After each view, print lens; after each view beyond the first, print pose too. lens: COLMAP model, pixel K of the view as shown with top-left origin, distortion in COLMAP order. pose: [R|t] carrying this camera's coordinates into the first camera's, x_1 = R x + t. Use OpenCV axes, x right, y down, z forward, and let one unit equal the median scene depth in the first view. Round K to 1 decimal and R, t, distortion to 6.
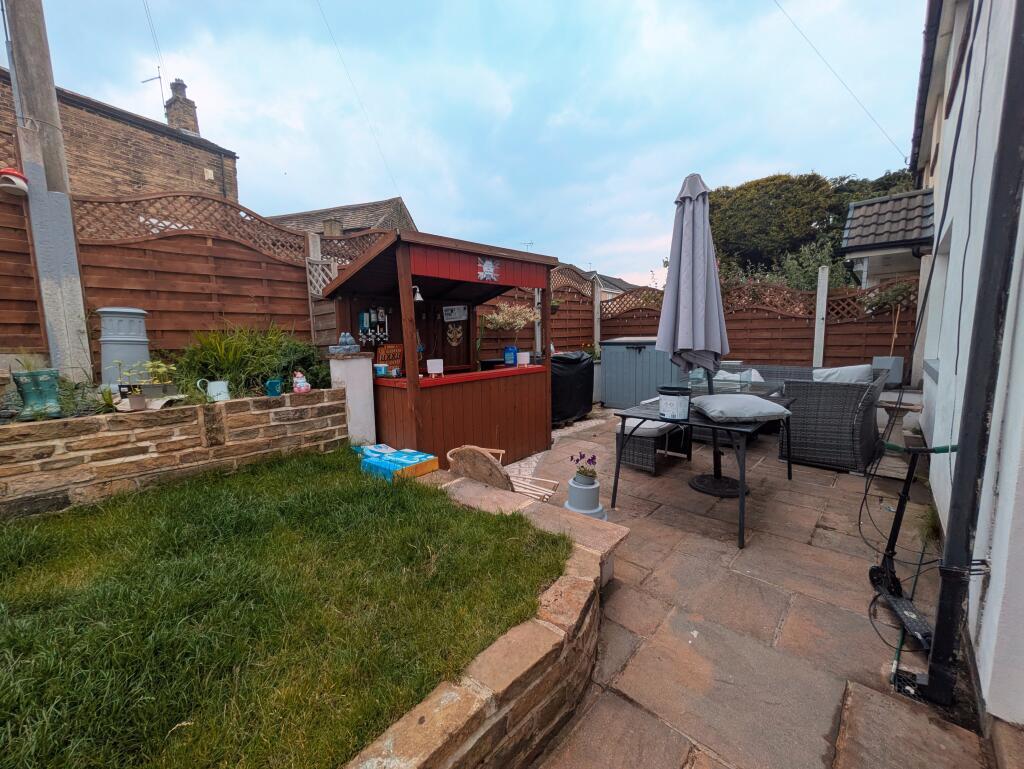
lens RADIAL K [[404.4, 0, 511.1], [0, 404.4, 383.5], [0, 0, 1]] dist [0.000339, 0.000025]
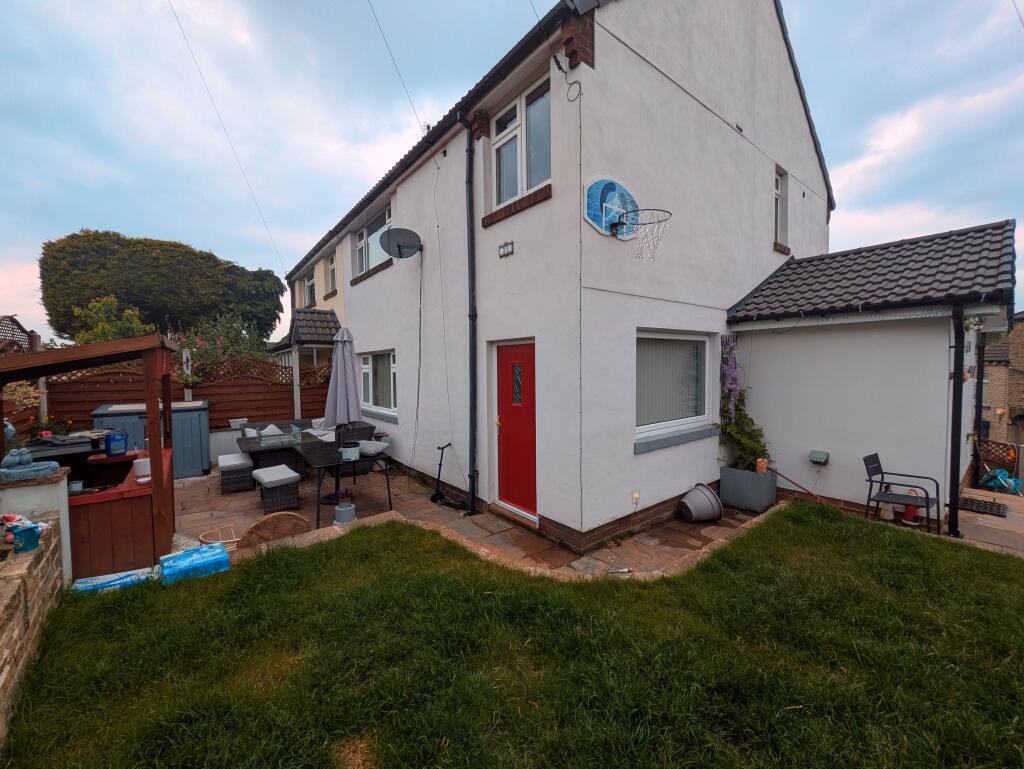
lens RADIAL K [[404.4, 0, 513.1], [0, 404.4, 384.9], [0, 0, 1]] dist [0.000339, 0.000025]
pose [[0.143649, -0.025676, 0.989296, -0.548526], [0.115914, 0.993219, 0.008946, -0.076423], [-0.982817, 0.113388, 0.145651, 0.003363]]
